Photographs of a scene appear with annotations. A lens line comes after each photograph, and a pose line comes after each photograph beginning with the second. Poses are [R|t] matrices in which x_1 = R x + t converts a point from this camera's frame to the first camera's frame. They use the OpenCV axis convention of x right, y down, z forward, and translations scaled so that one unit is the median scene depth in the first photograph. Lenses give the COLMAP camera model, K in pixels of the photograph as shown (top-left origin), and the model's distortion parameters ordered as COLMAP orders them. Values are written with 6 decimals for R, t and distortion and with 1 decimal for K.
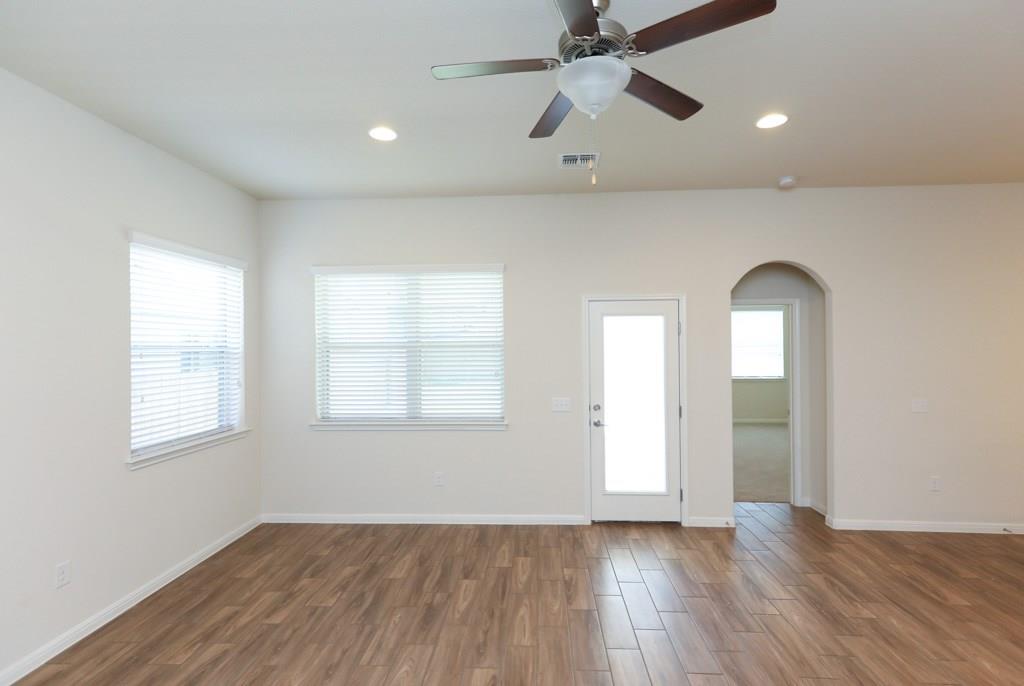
lens RADIAL K [[478.8, 0, 517.7], [0, 478.8, 346.1], [0, 0, 1]] dist [0.023515, -0.000044]
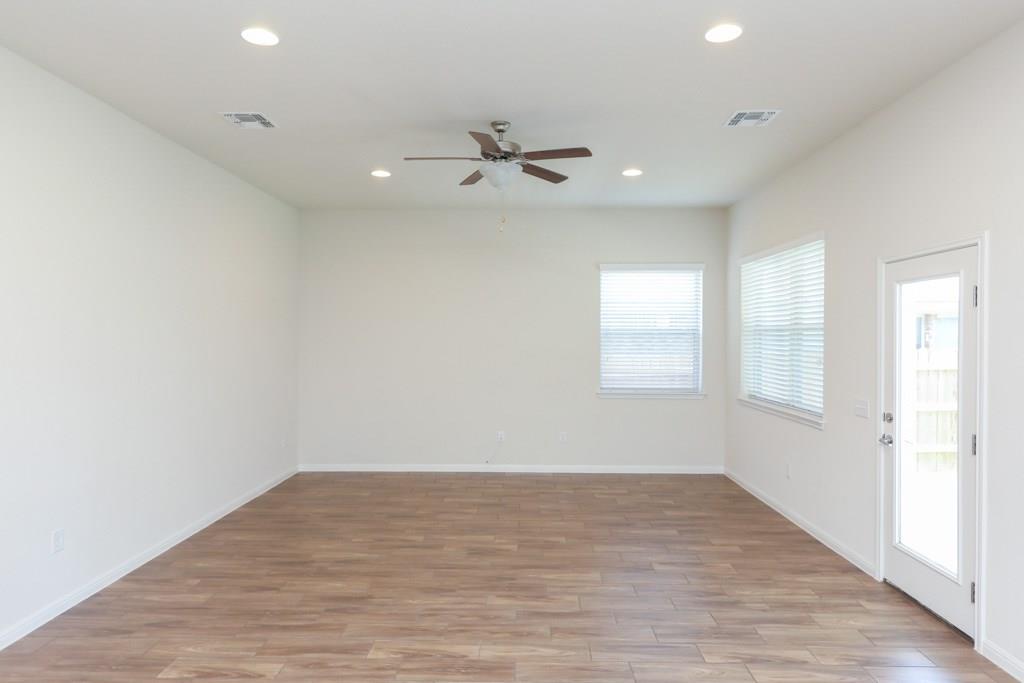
lens RADIAL K [[610.4, 0, 512.0], [0, 610.4, 341.5], [0, 0, 1]] dist [0.002015, 0.001252]
pose [[0.021520, 0.018898, -0.999590, 1.112044], [-0.003009, 0.999818, 0.018838, 0.004823], [0.999764, 0.002603, 0.021573, 0.477325]]
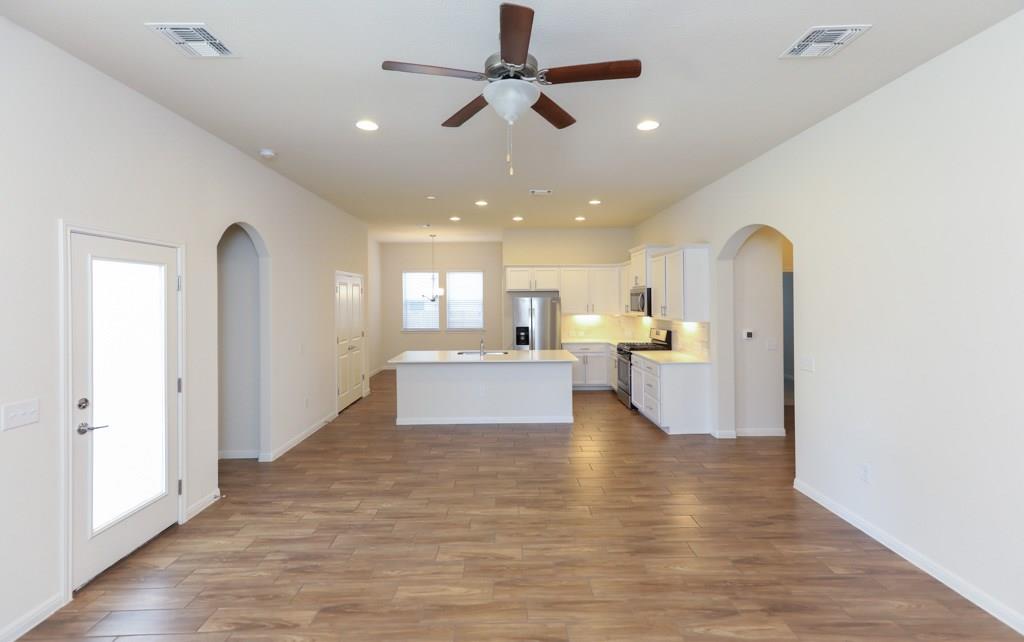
lens RADIAL K [[450.7, 0, 513.2], [0, 450.7, 302.0], [0, 0, 1]] dist [0.012322, 0.000183]
pose [[-0.064116, 0.002835, 0.997938, -0.503145], [0.009530, 0.999952, -0.002228, 0.002372], [-0.997897, 0.009368, -0.064140, 0.517308]]
